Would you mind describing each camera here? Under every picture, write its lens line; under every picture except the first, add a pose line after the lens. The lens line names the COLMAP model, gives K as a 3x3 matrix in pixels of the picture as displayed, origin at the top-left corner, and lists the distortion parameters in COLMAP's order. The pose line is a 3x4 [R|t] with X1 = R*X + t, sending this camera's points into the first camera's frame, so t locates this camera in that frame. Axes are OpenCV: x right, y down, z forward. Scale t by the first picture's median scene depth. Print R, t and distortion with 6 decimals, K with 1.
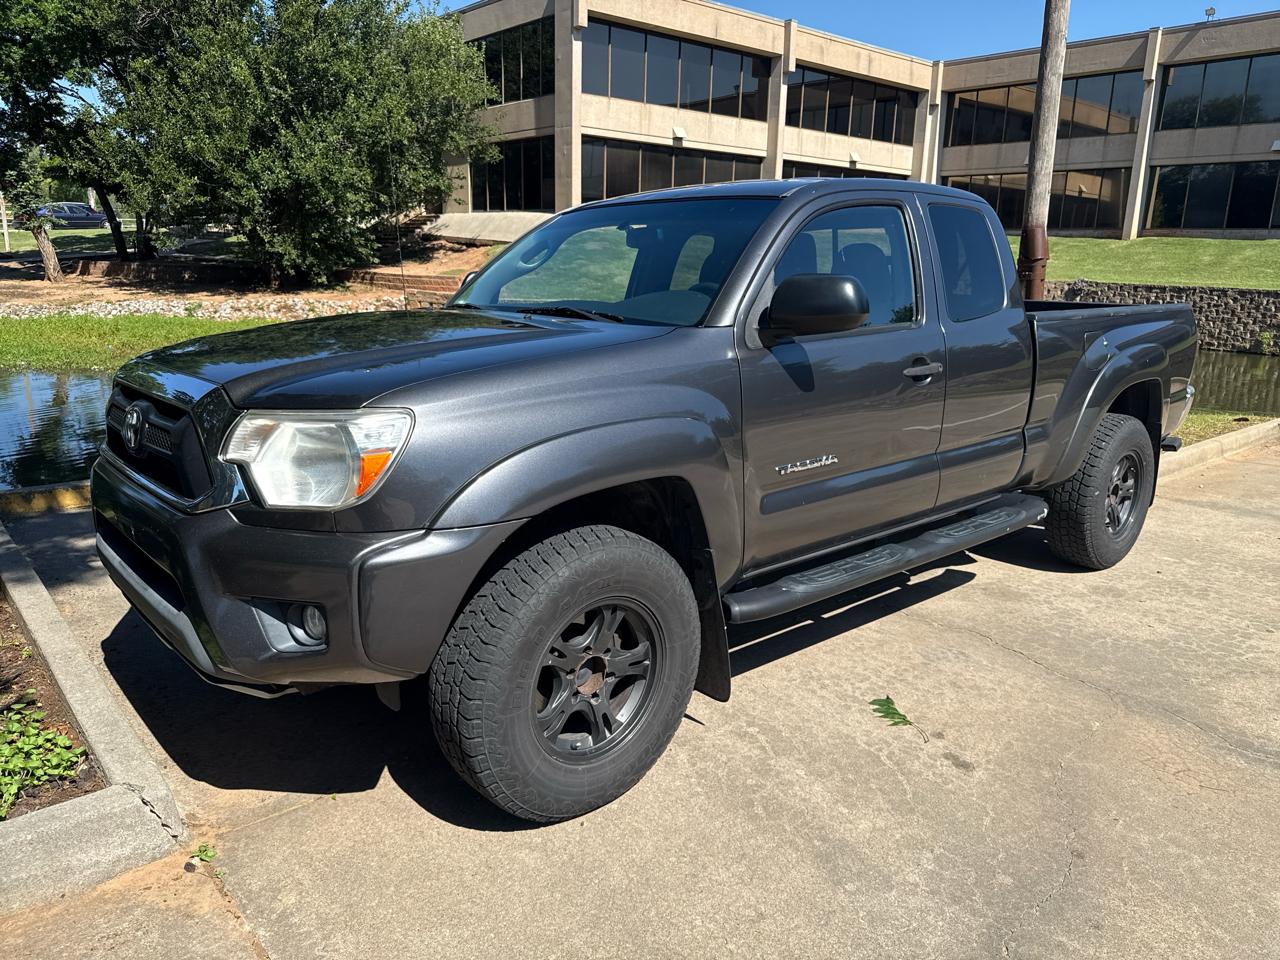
lens RADIAL K [[905.3, 0, 642.0], [0, 905.3, 484.6], [0, 0, 1]] dist [0.017416, -0.024711]
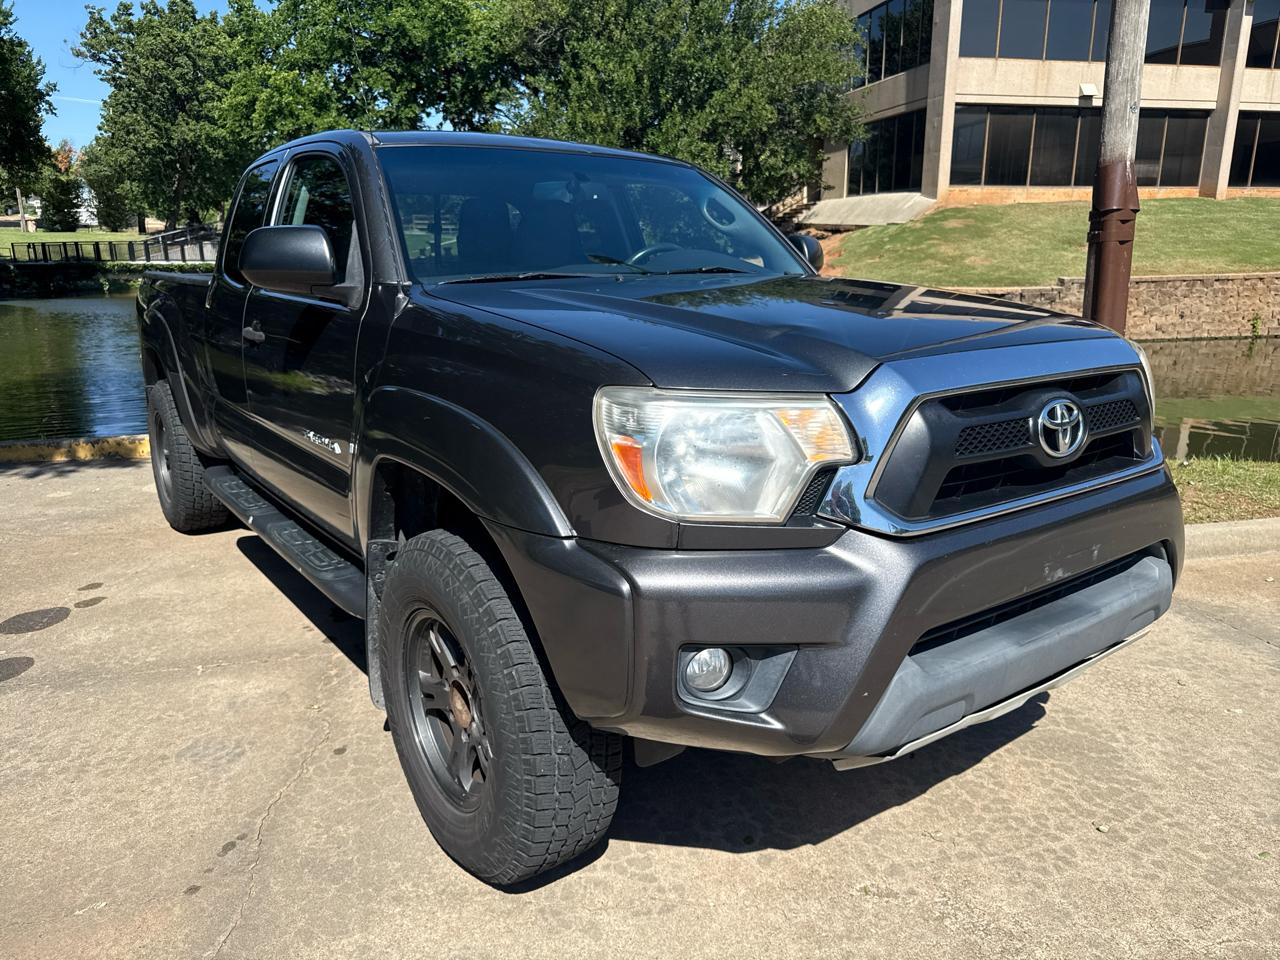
lens RADIAL K [[905.3, 0, 639.6], [0, 905.3, 490.0], [0, 0, 1]] dist [0.017416, -0.024711]
pose [[0.882409, 0.094307, -0.460935, 0.109230], [-0.087610, 0.995506, 0.035959, -0.008770], [0.462255, 0.008652, 0.886705, 0.059071]]
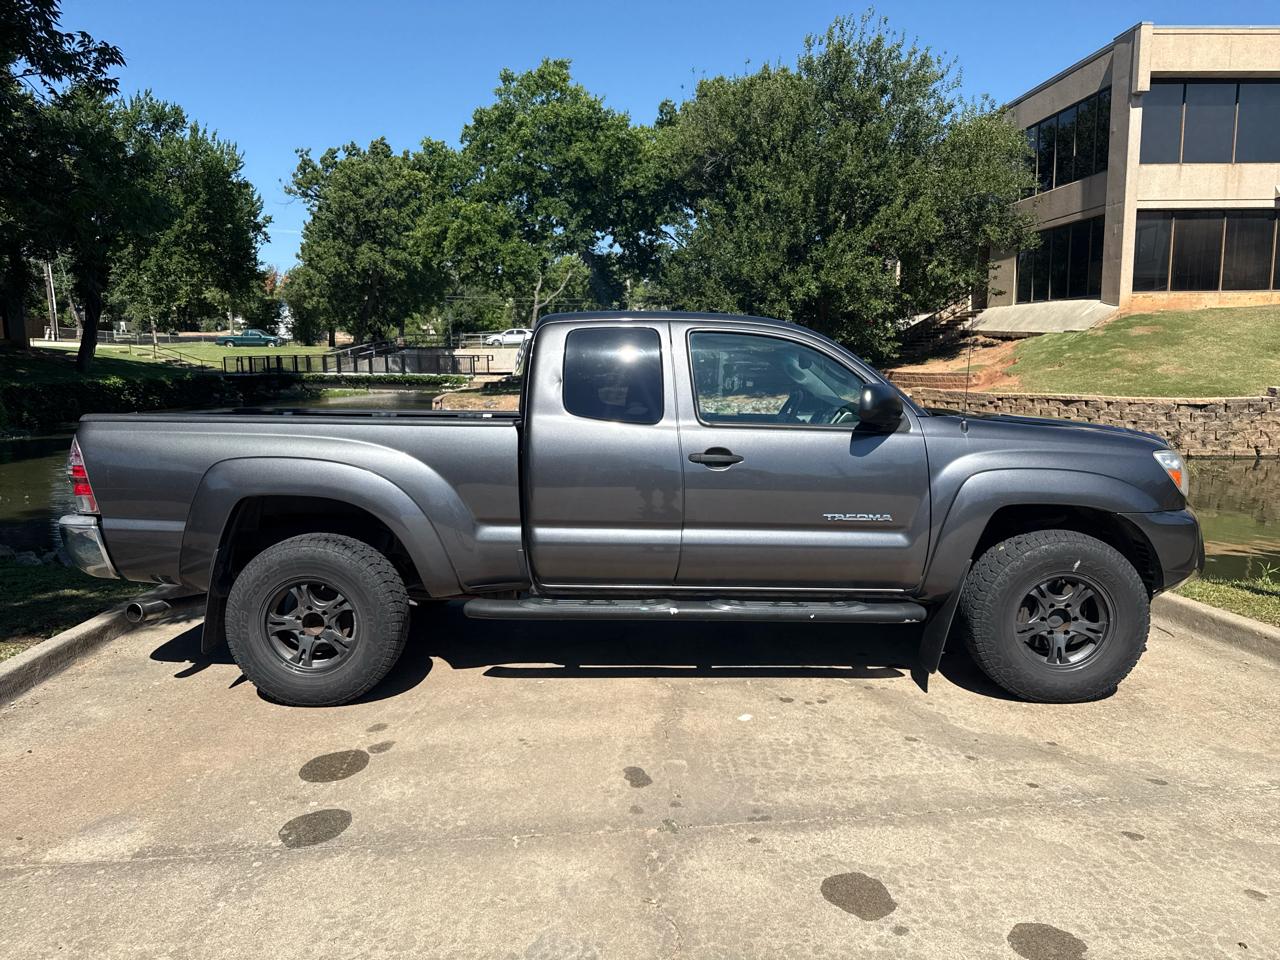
lens RADIAL K [[905.3, 0, 640.3], [0, 905.3, 481.9], [0, 0, 1]] dist [0.017416, -0.024711]
pose [[0.799279, 0.048104, -0.599031, 0.087858], [-0.111227, 0.991411, -0.068795, -0.013435], [0.590577, 0.121615, 0.797765, 0.052792]]
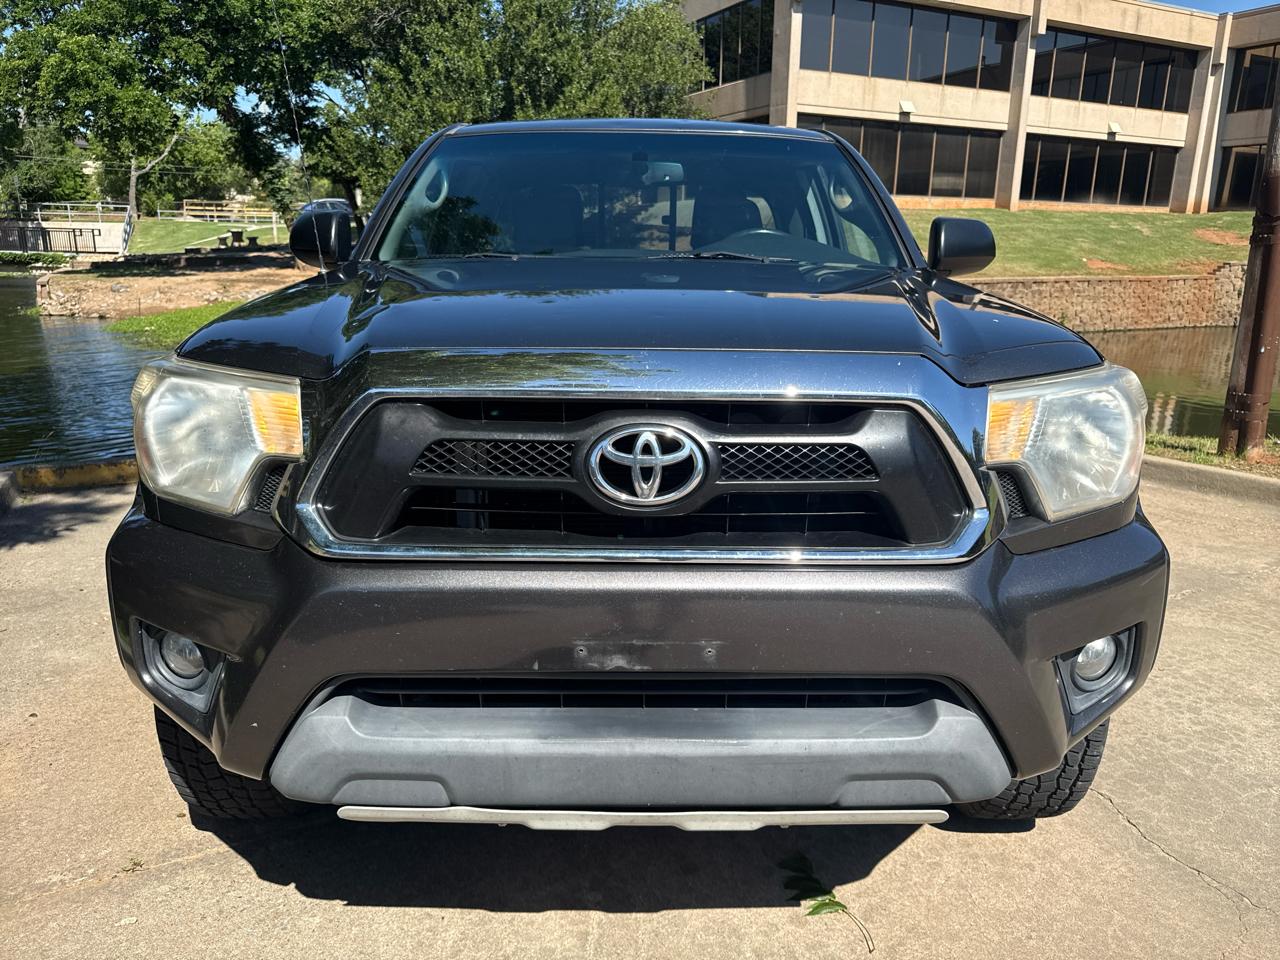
lens RADIAL K [[905.3, 0, 651.8], [0, 905.3, 488.9], [0, 0, 1]] dist [0.017416, -0.024711]
pose [[0.970743, 0.052843, -0.234233, 0.029289], [-0.049725, 0.998578, 0.019205, -0.003168], [0.234915, -0.006996, 0.971991, 0.037433]]
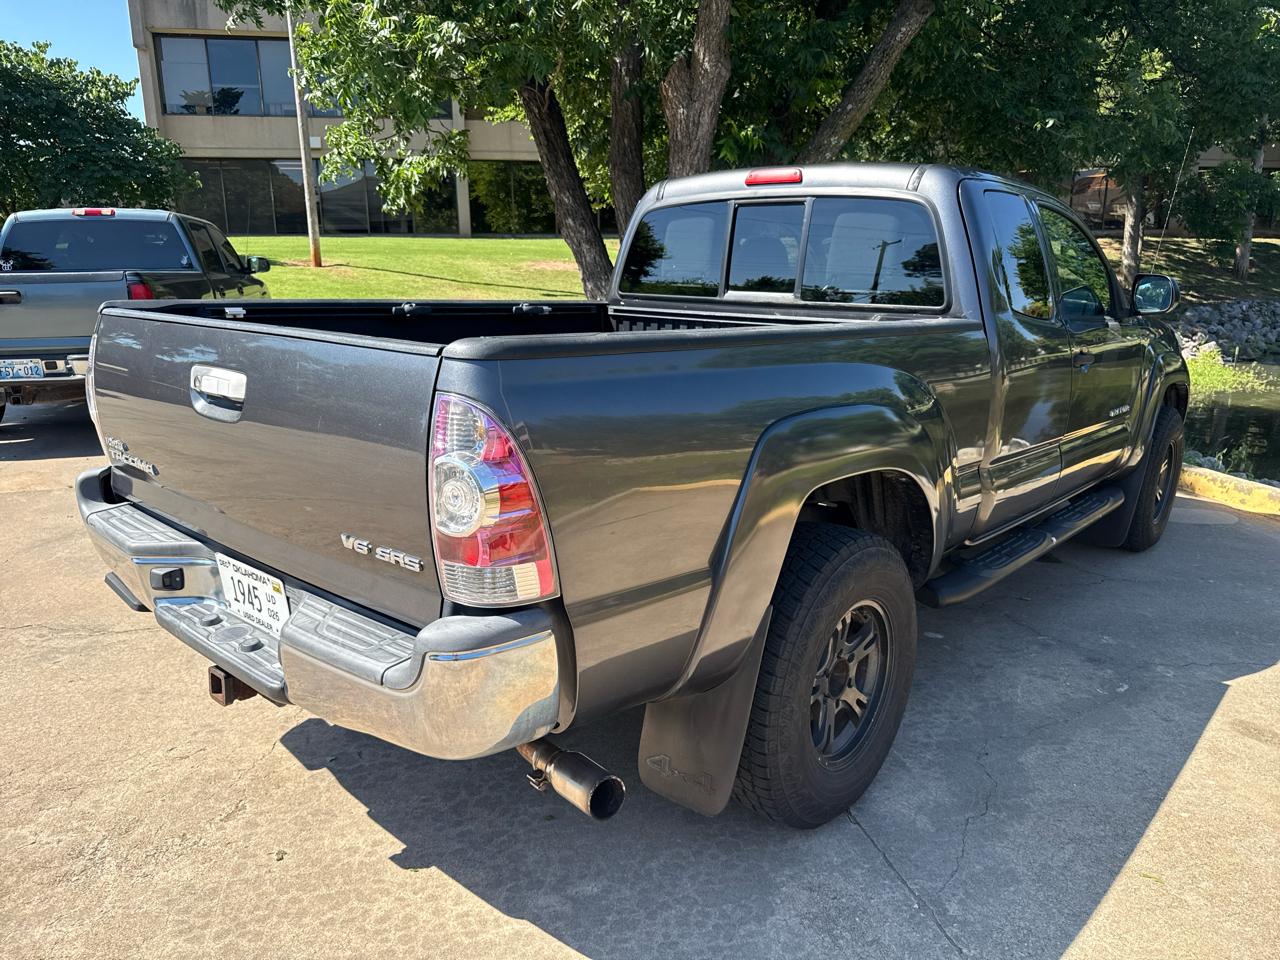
lens RADIAL K [[905.3, 0, 634.1], [0, 905.3, 491.4], [0, 0, 1]] dist [0.017416, -0.024711]
pose [[-0.487932, 0.190856, -0.851761, 0.142459], [-0.213824, 0.919938, 0.328623, -0.039056], [0.846287, 0.342472, -0.408058, 0.177107]]
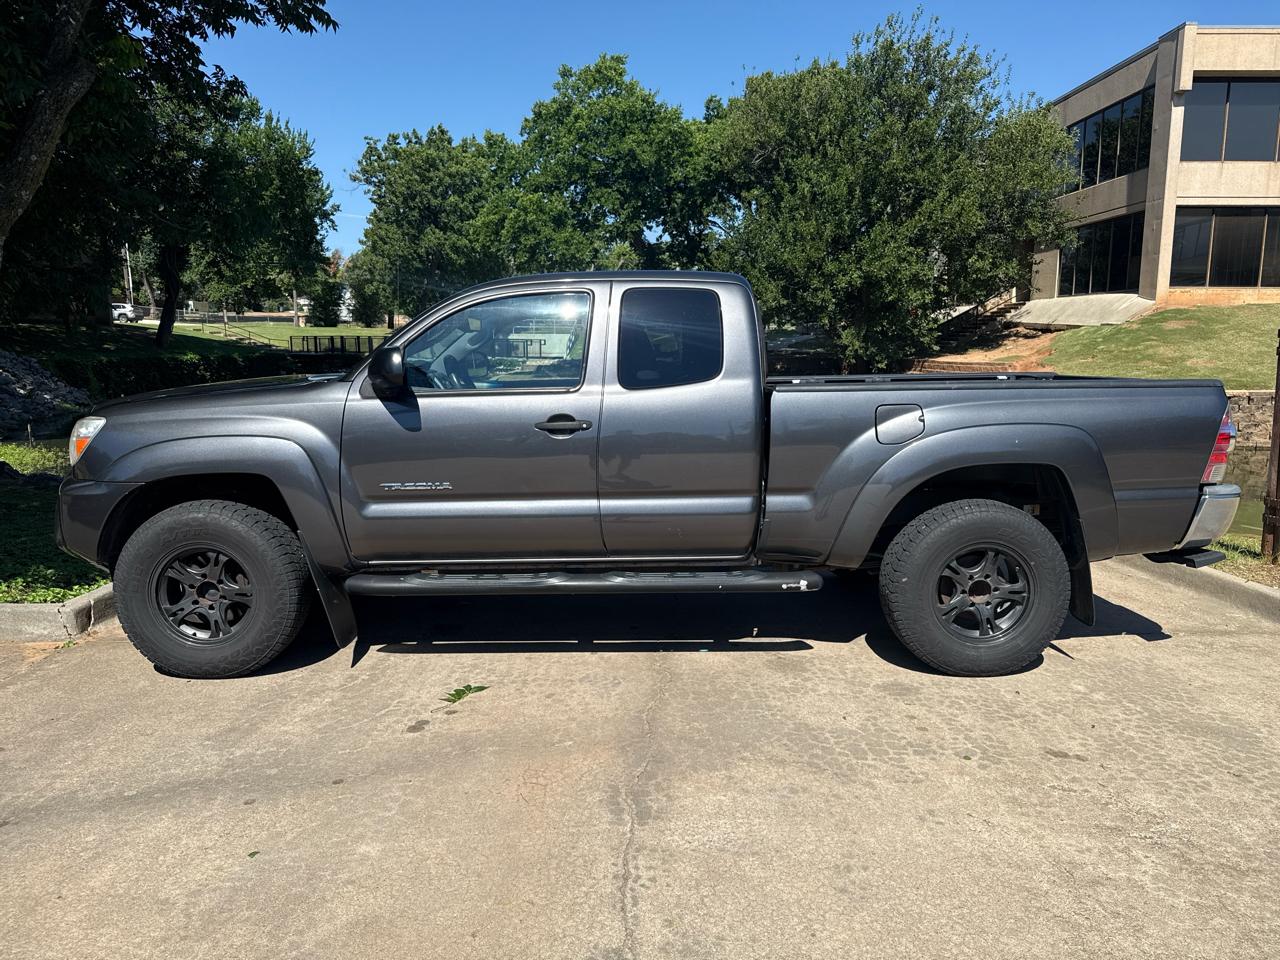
lens RADIAL K [[905.3, 0, 639.6], [0, 905.3, 485.0], [0, 0, 1]] dist [0.017416, -0.024711]
pose [[0.765244, 0.078418, -0.638946, 0.122103], [-0.139435, 0.989181, -0.045595, -0.000879], [0.628458, 0.123983, 0.767899, 0.017076]]
